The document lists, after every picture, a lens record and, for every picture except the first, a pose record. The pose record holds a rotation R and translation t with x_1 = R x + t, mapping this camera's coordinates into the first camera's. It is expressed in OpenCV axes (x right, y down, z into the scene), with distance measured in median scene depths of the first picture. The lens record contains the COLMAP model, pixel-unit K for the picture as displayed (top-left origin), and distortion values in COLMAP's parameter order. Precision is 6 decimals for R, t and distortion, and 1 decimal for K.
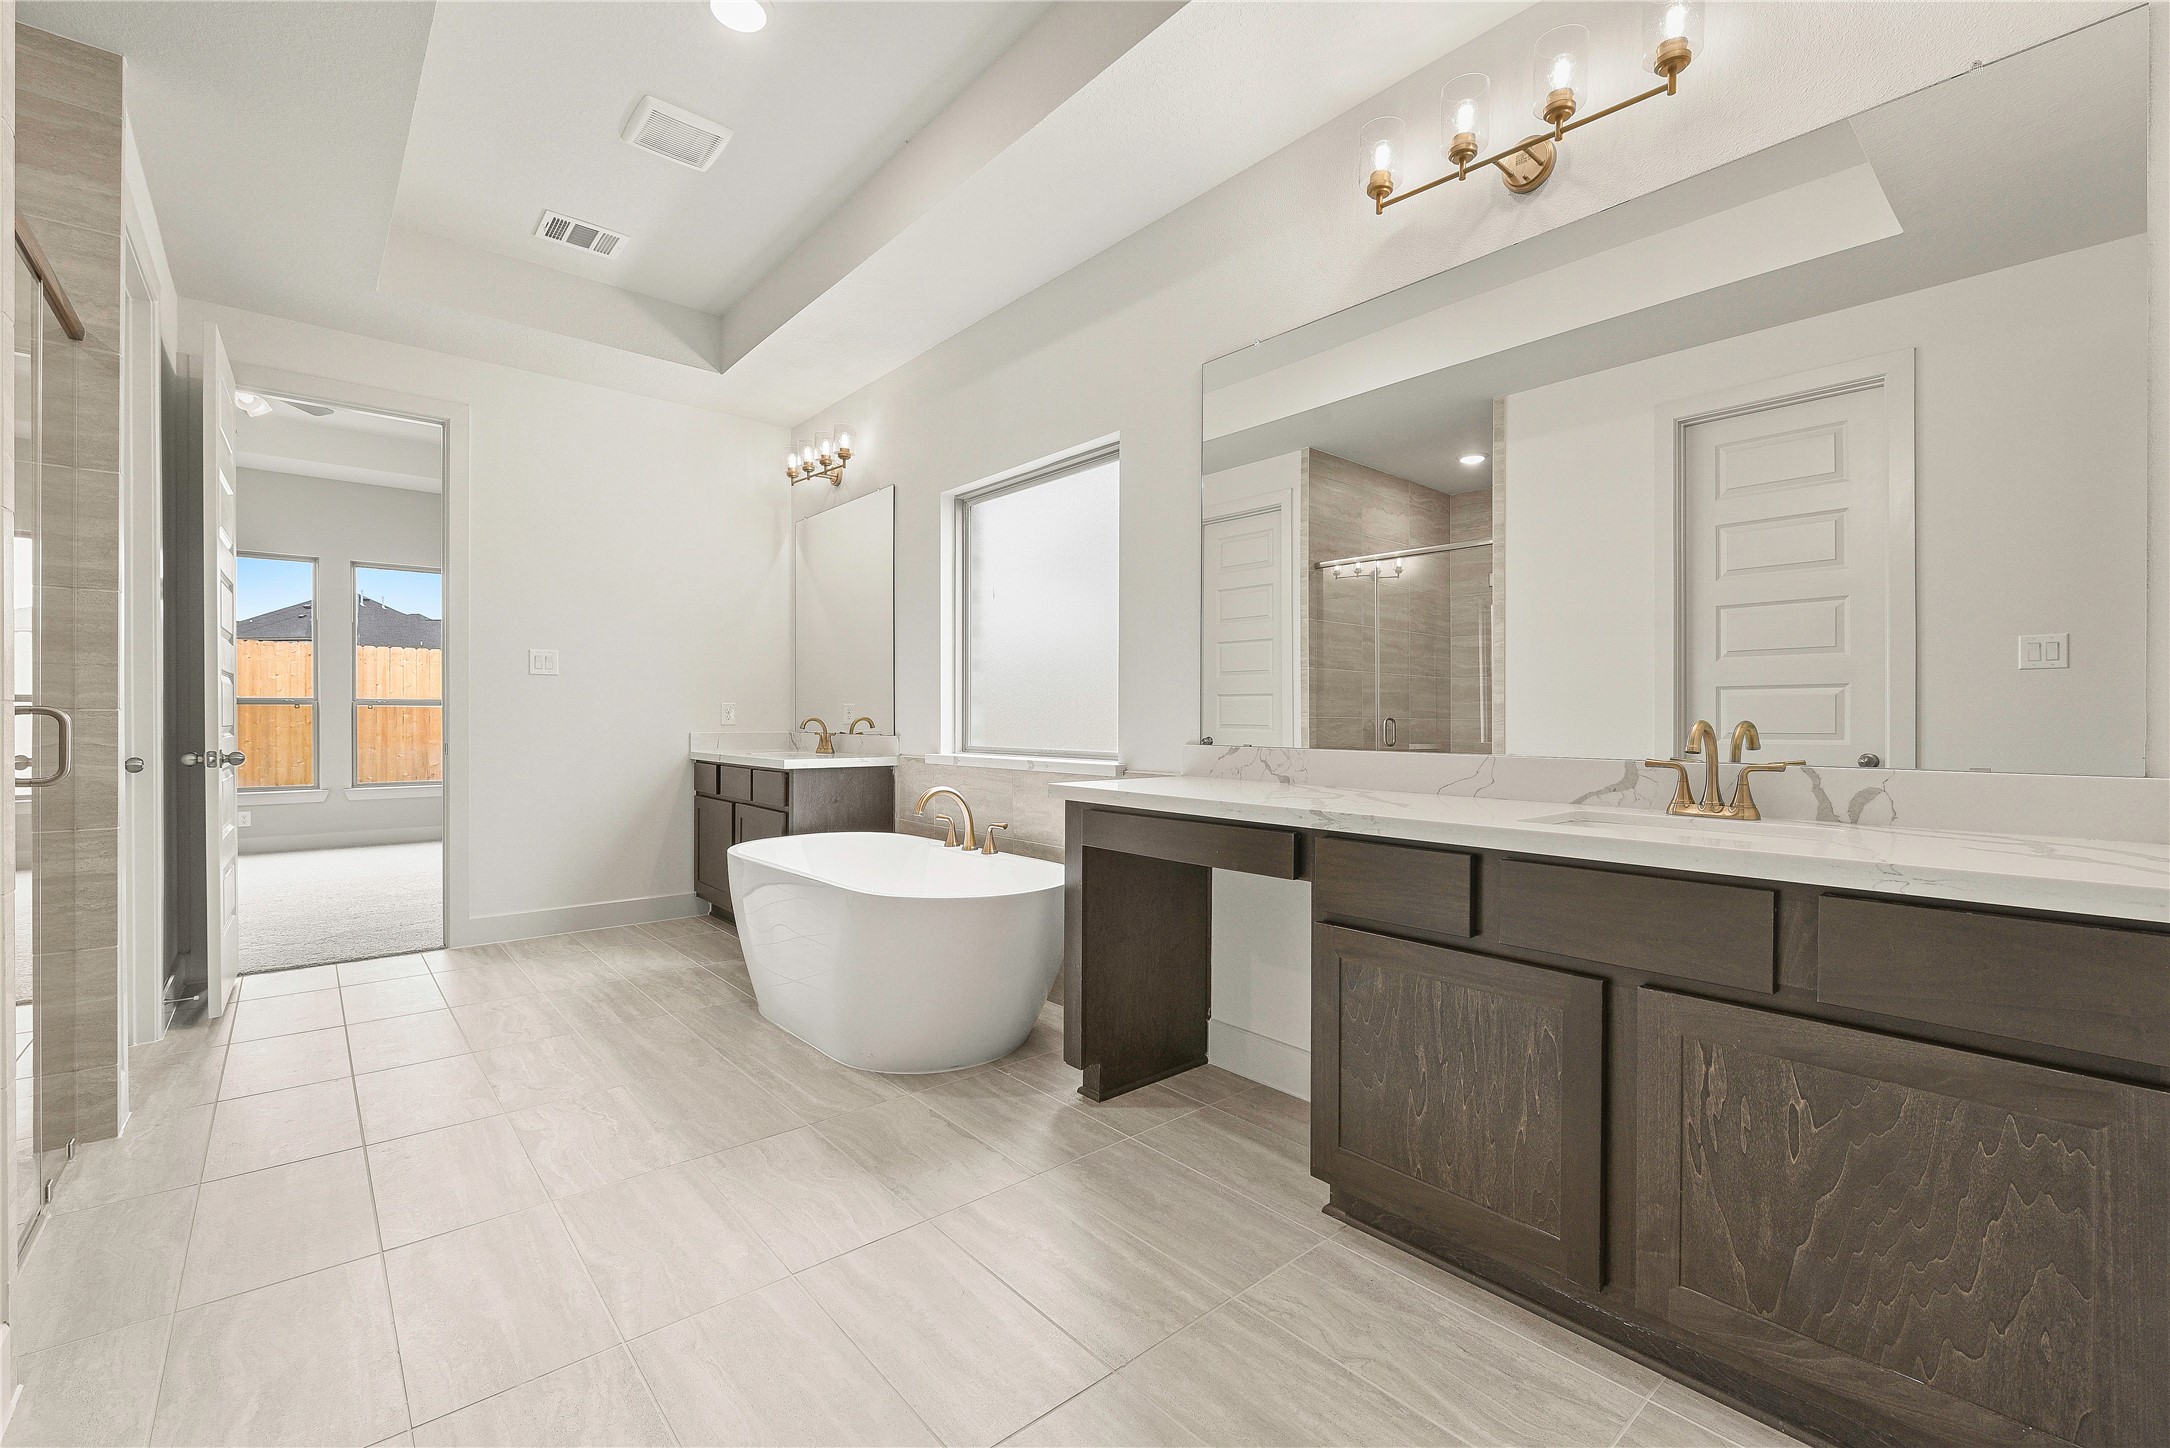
lens RADIAL K [[911.6, 0, 1085.0], [0, 911.6, 724.0], [0, 0, 1]] dist [-0.021988, -0.000654]
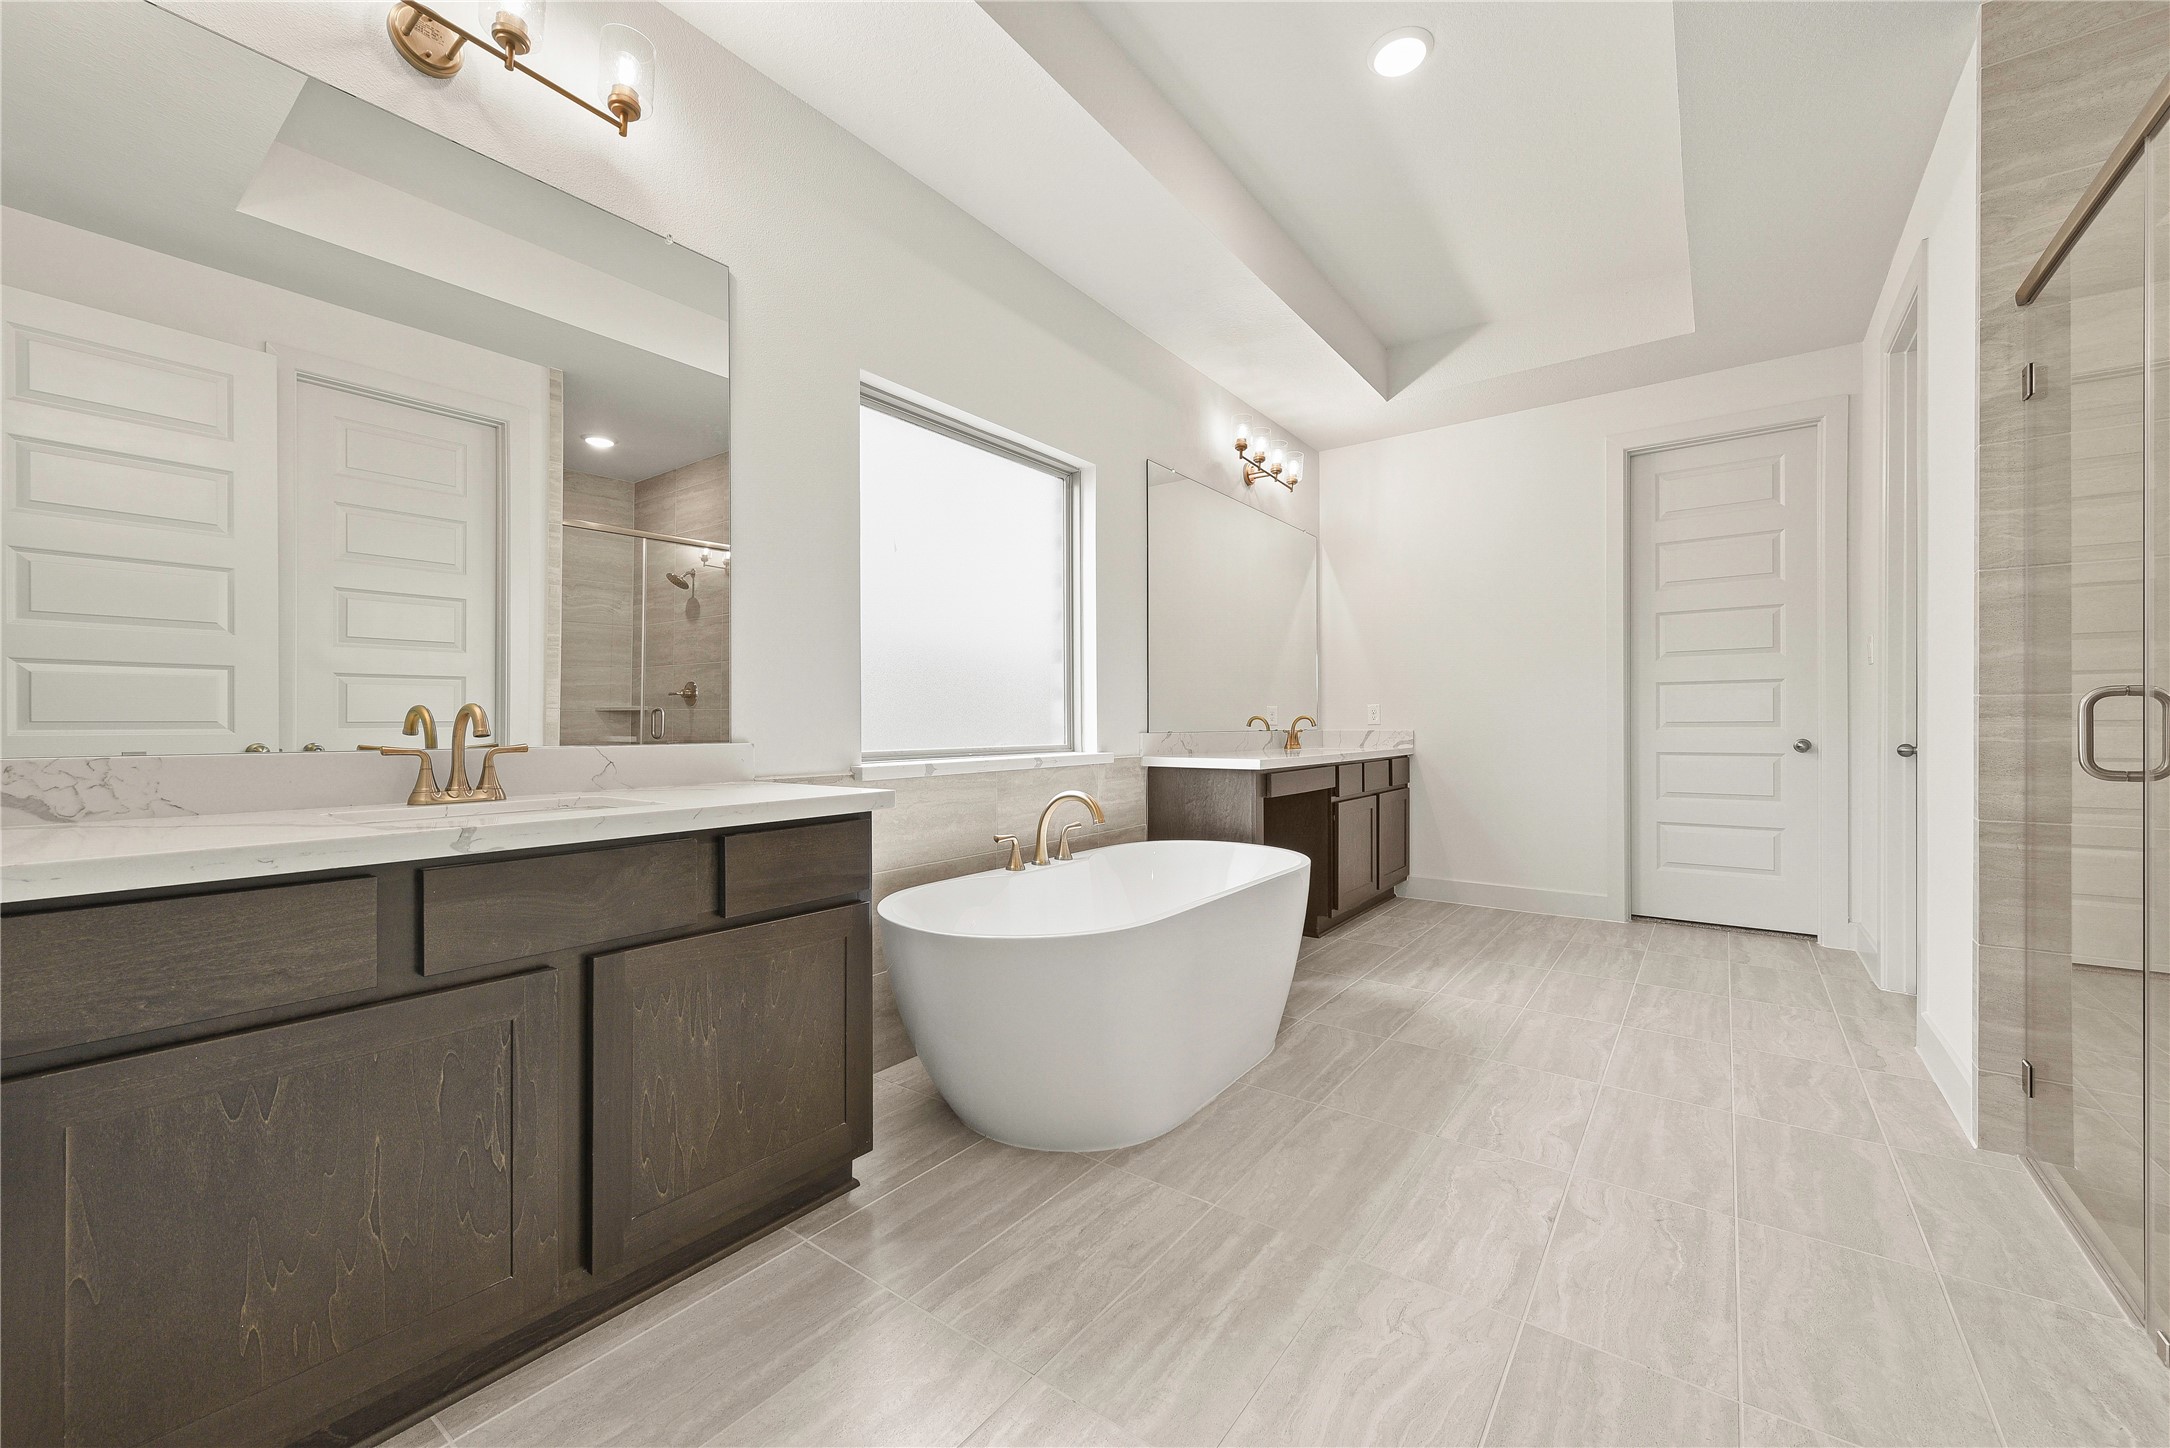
lens RADIAL K [[847.2, 0, 1085.0], [0, 847.2, 724.0], [0, 0, 1]] dist [0.000046, -0.000109]
pose [[-0.204875, -0.018561, 0.978612, -1.012328], [-0.000189, 0.999821, 0.018924, -0.013028], [-0.978788, 0.003692, -0.204841, 1.225903]]
